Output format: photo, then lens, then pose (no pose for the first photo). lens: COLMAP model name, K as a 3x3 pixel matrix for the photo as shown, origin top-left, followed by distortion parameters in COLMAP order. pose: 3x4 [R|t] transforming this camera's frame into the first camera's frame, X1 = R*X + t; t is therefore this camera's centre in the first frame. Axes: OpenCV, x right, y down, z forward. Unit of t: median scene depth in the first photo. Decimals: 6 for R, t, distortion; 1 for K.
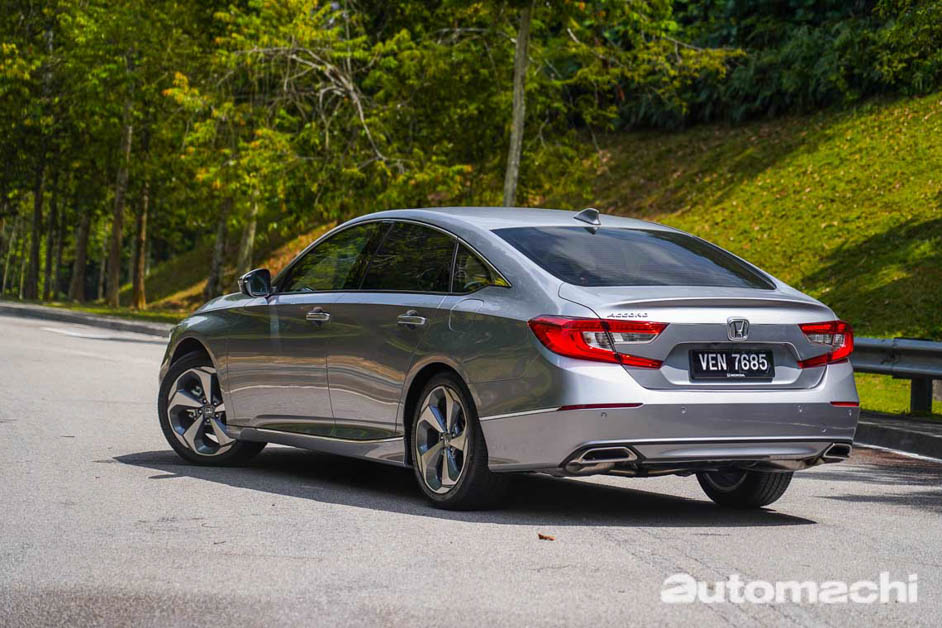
lens RADIAL K [[2771.7, 0, 471.3], [0, 2771.7, 315.5], [0, 0, 1]] dist [-0.043292, 0.000000]
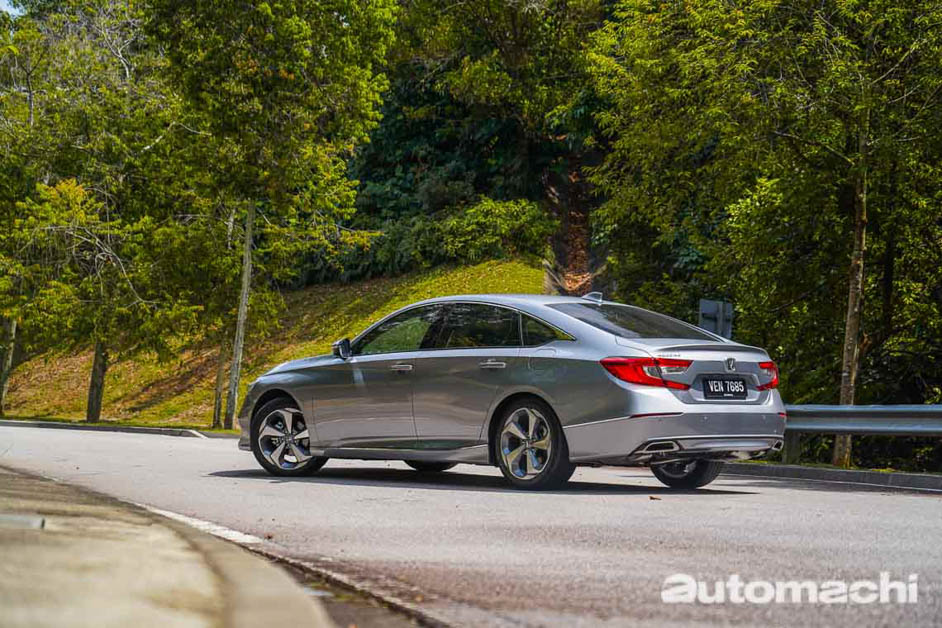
lens RADIAL K [[1819.6, 0, 470.5], [0, 1819.6, 310.8], [0, 0, 1]] dist [-0.020662, 0.000000]
pose [[0.962212, 0.000827, 0.272301, -0.174445], [0.018030, 0.997607, -0.066744, 0.021837], [-0.271705, 0.069131, 0.959895, 0.035585]]
